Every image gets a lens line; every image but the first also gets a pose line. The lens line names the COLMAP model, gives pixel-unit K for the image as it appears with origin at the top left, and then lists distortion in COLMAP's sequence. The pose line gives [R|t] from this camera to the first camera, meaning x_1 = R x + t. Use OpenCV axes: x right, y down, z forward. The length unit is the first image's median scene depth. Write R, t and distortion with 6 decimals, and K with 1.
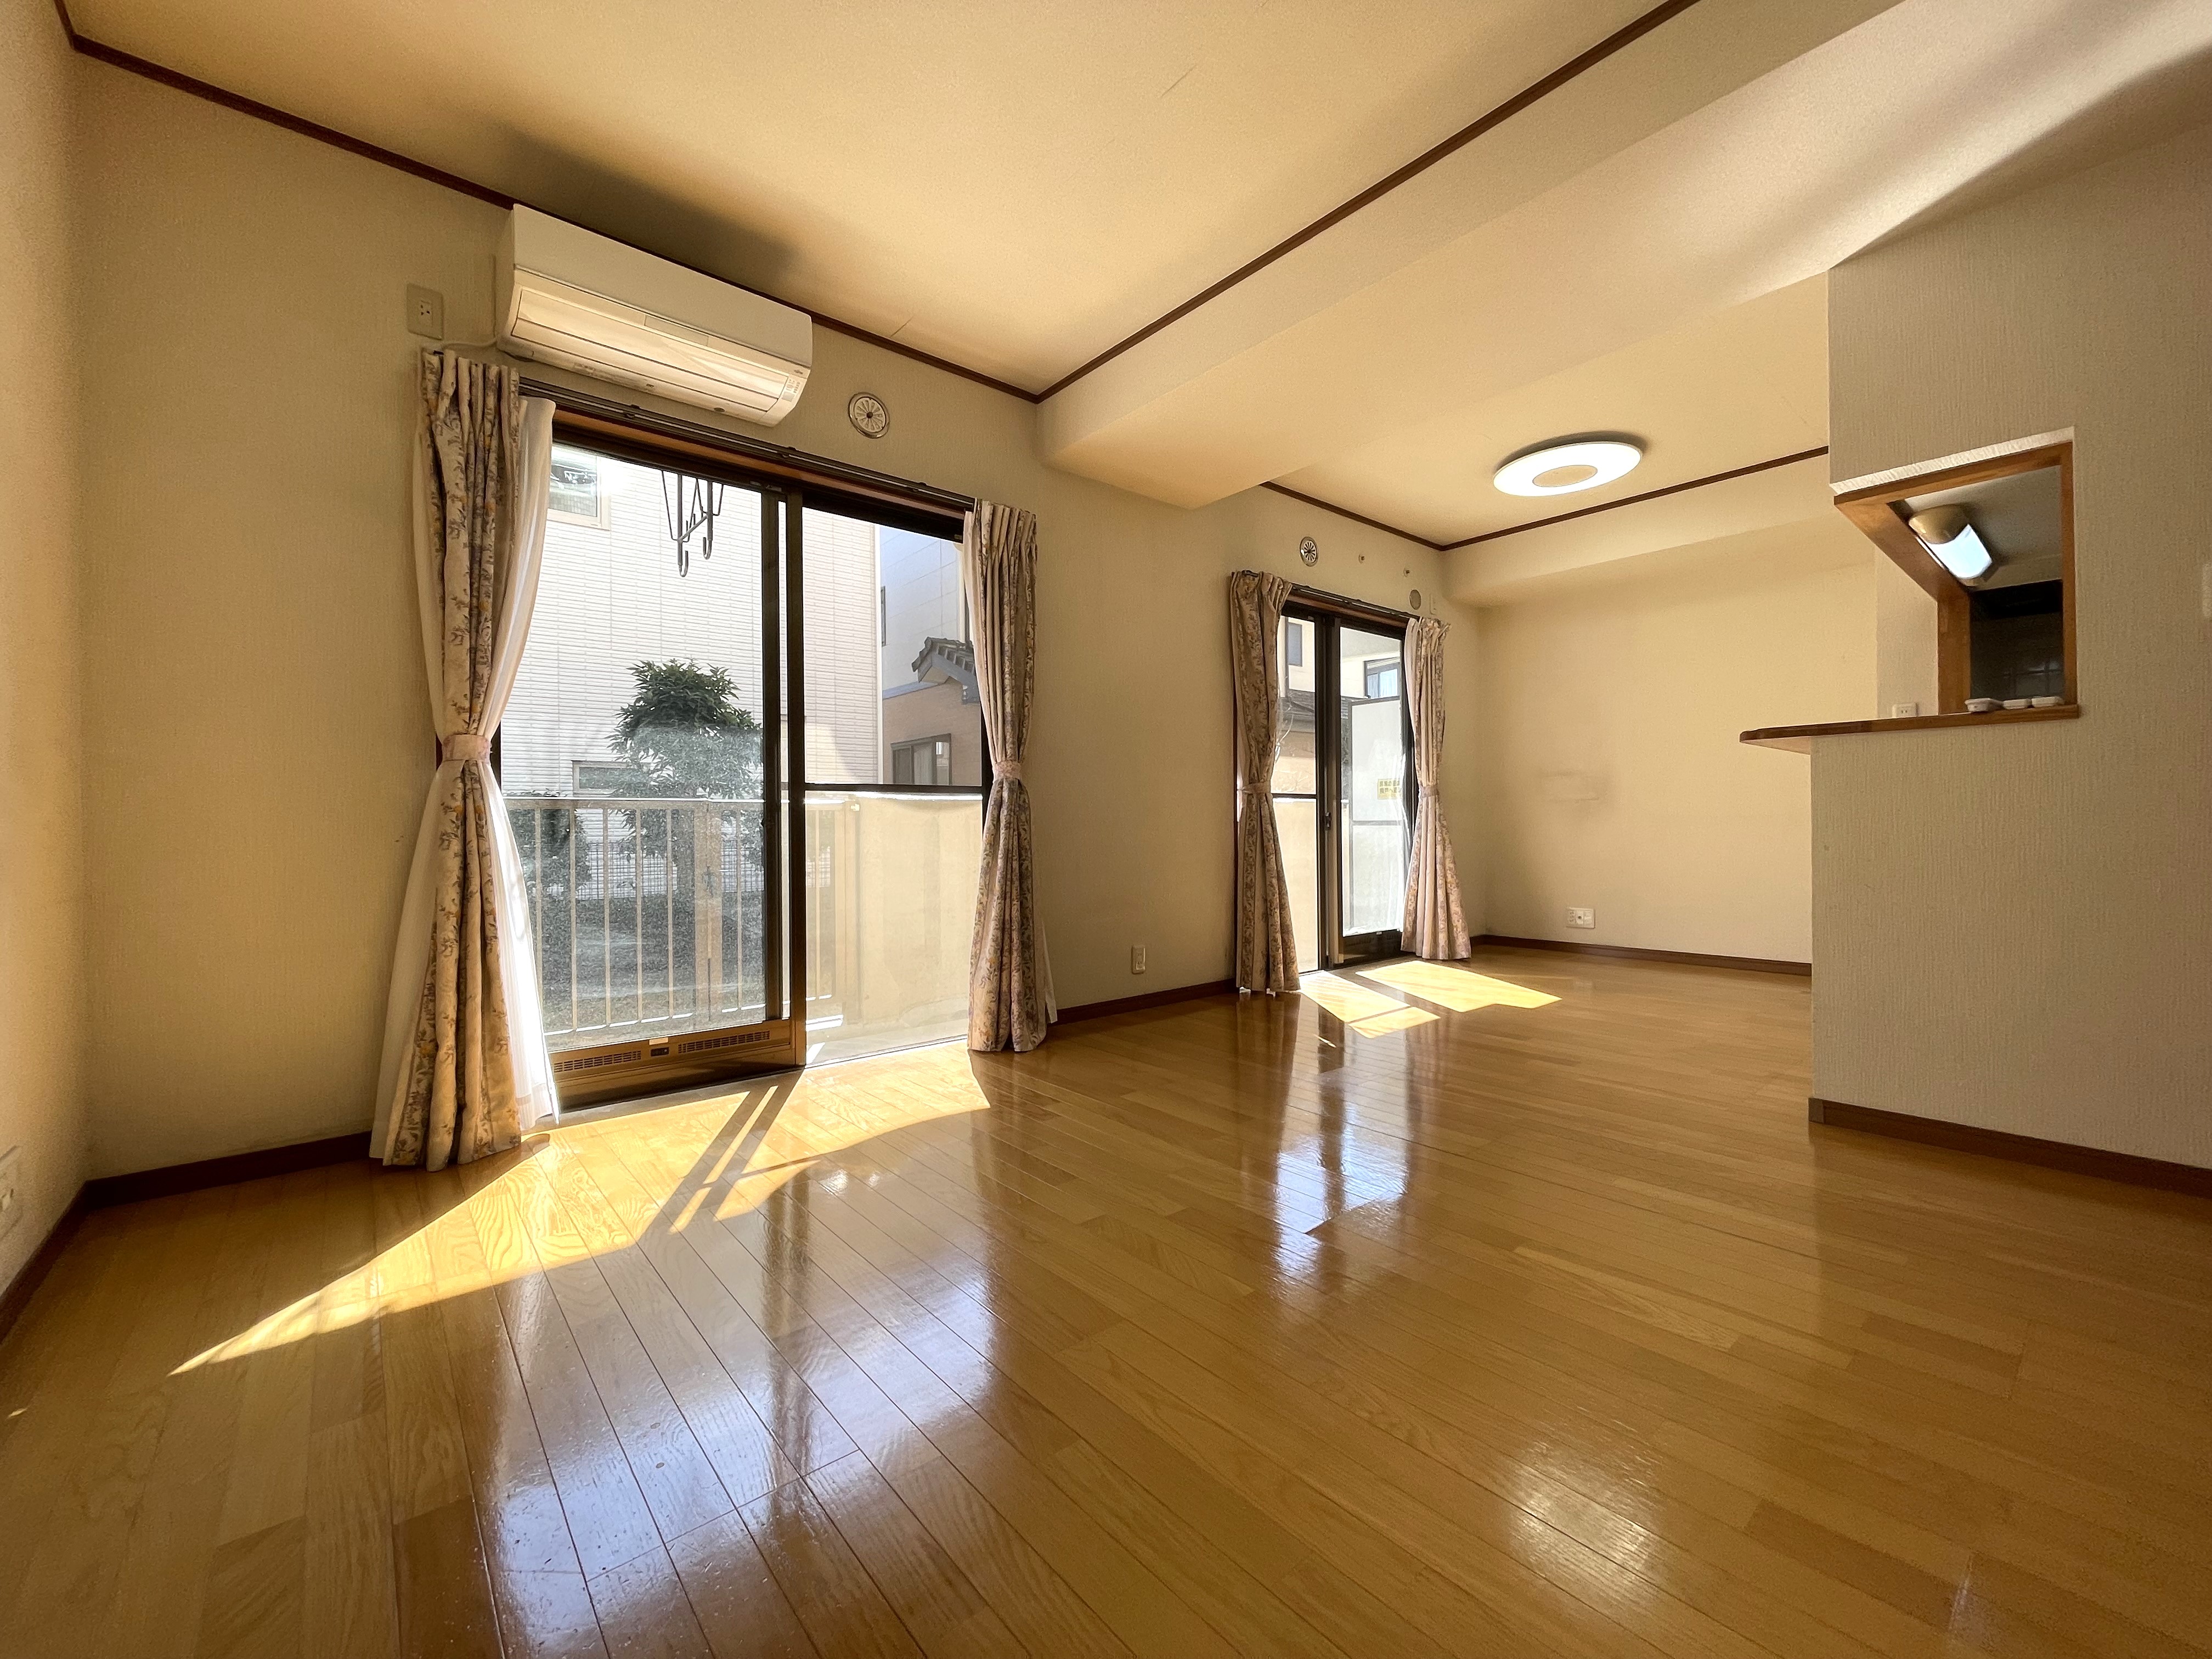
lens RADIAL K [[894.9, 0, 1112.6], [0, 894.9, 825.3], [0, 0, 1]] dist [0.000670, -0.000029]
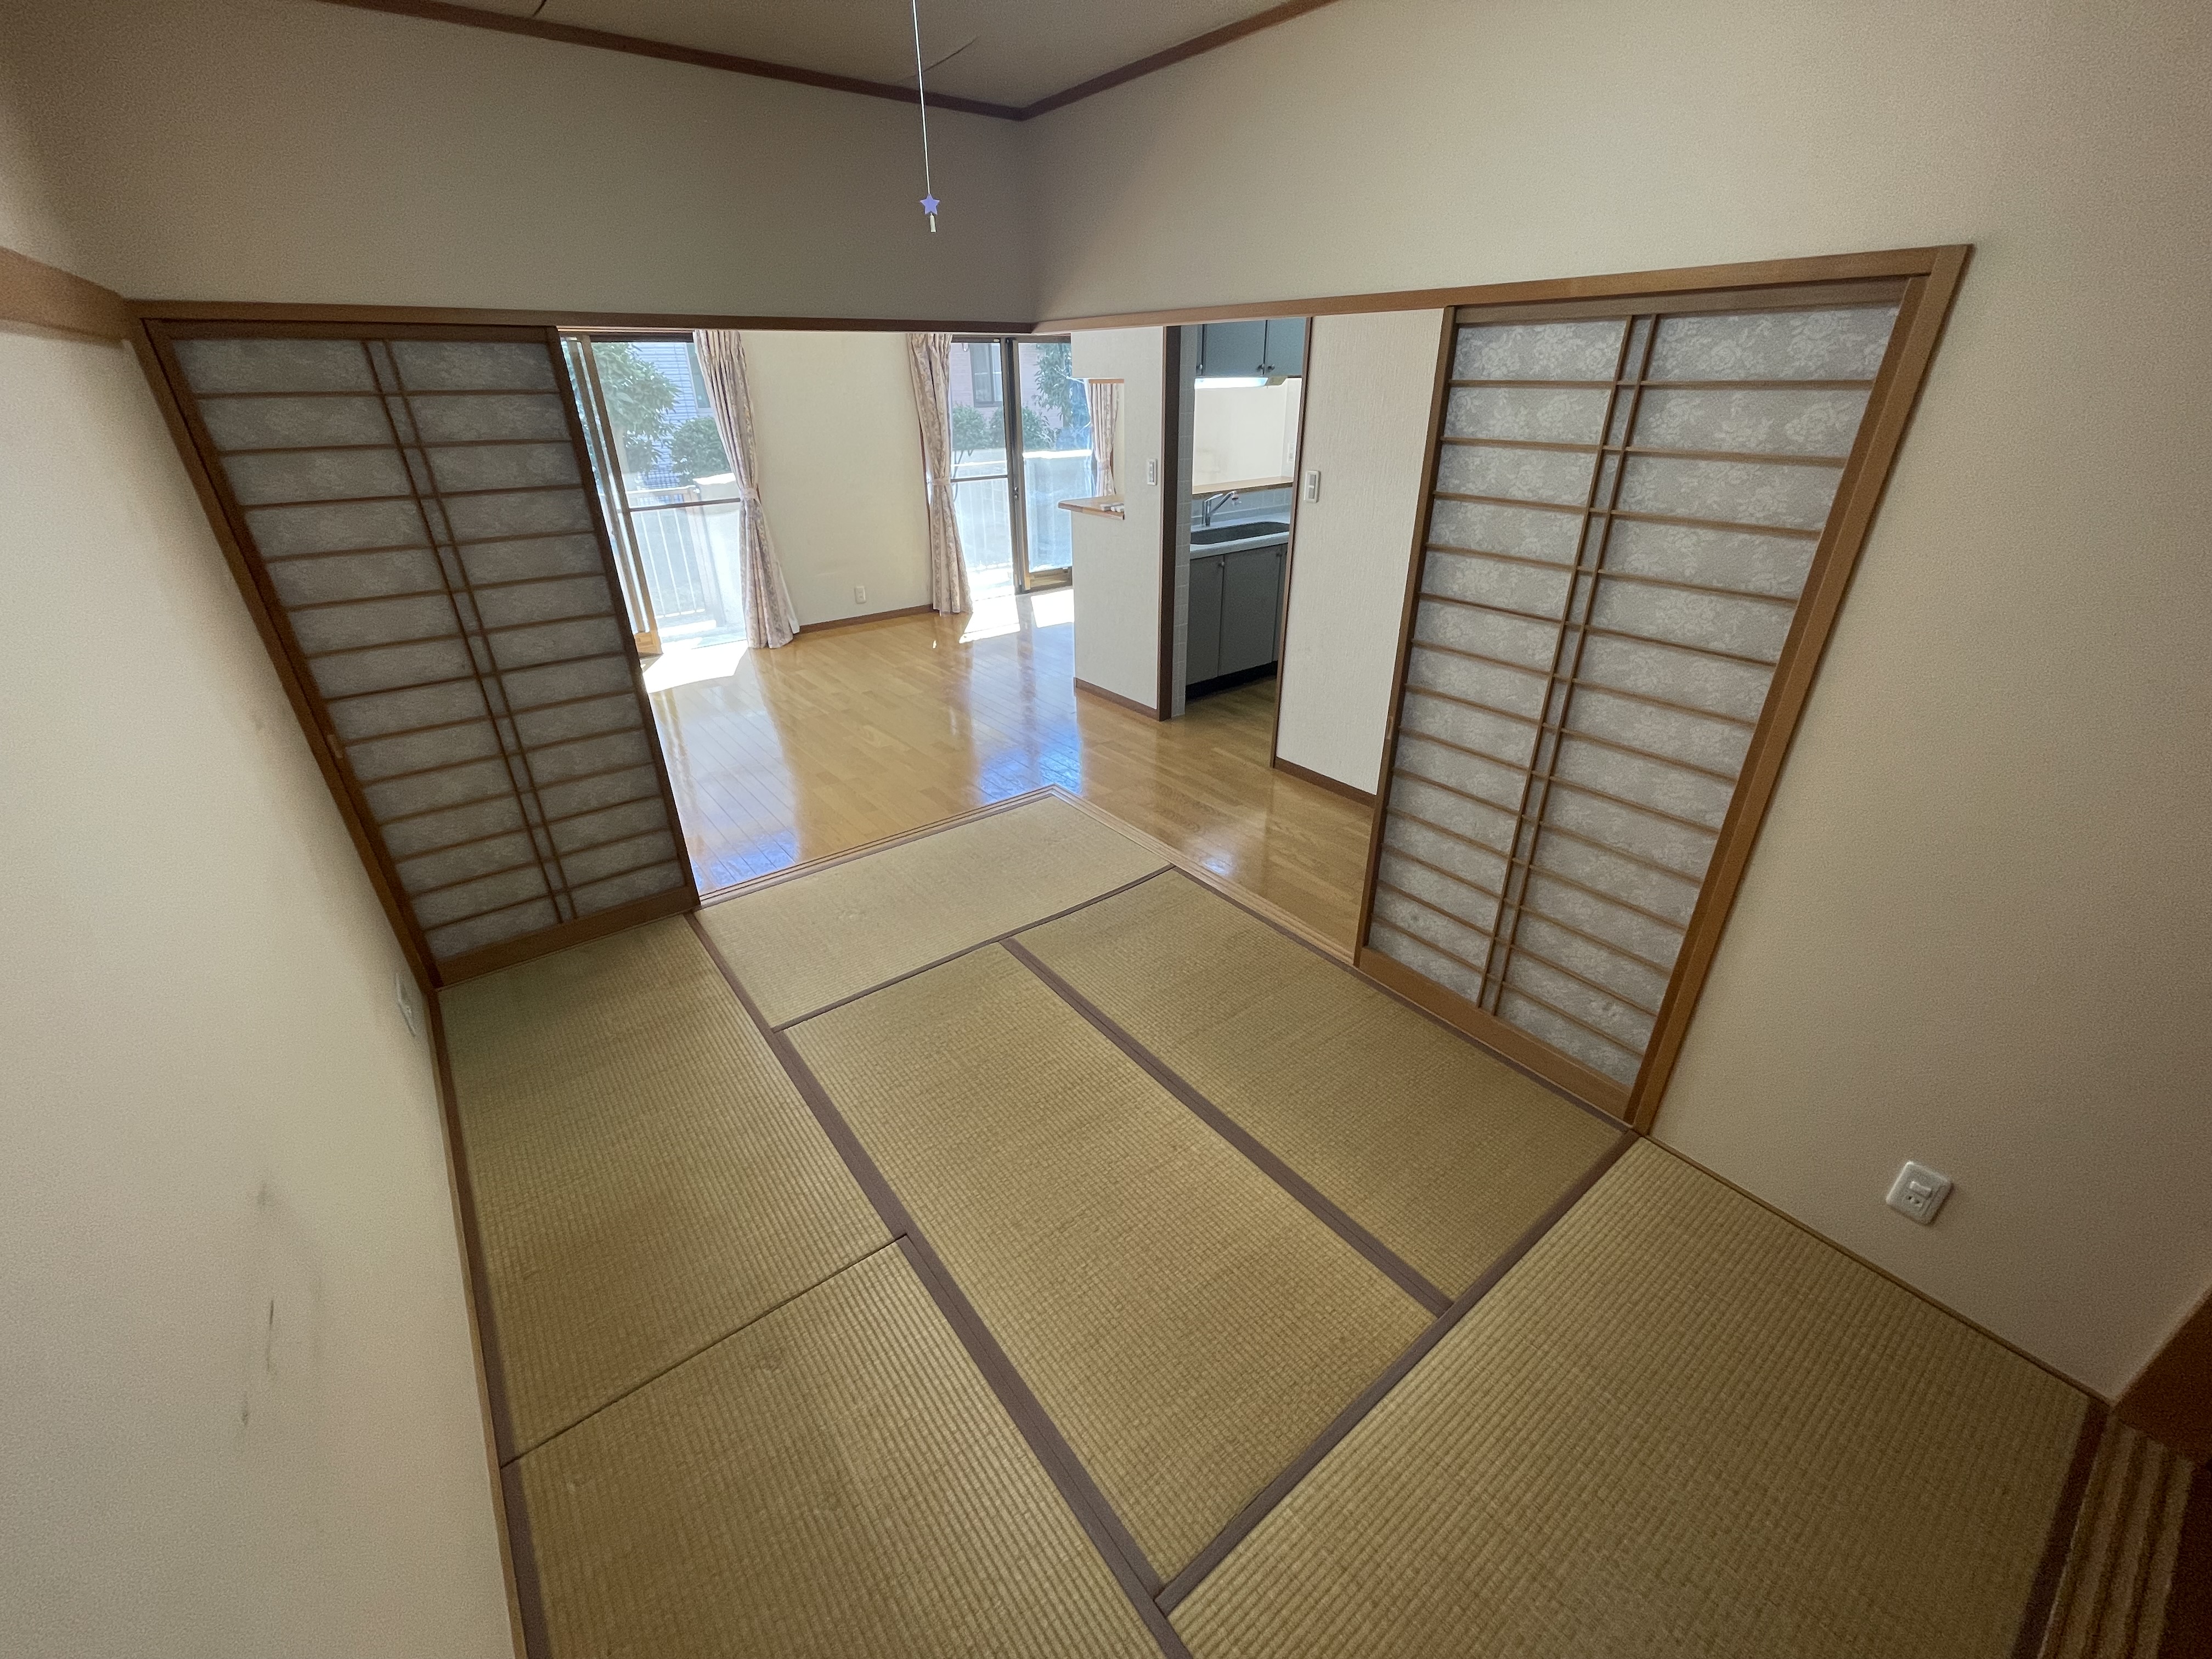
lens RADIAL K [[894.9, 0, 1104.8], [0, 894.9, 830.0], [0, 0, 1]] dist [0.000670, -0.000029]
pose [[0.999062, 0.019805, -0.038521, 0.694795], [-0.000090, 0.890292, 0.455391, -0.282473], [0.043314, -0.454960, 0.889458, -0.883922]]
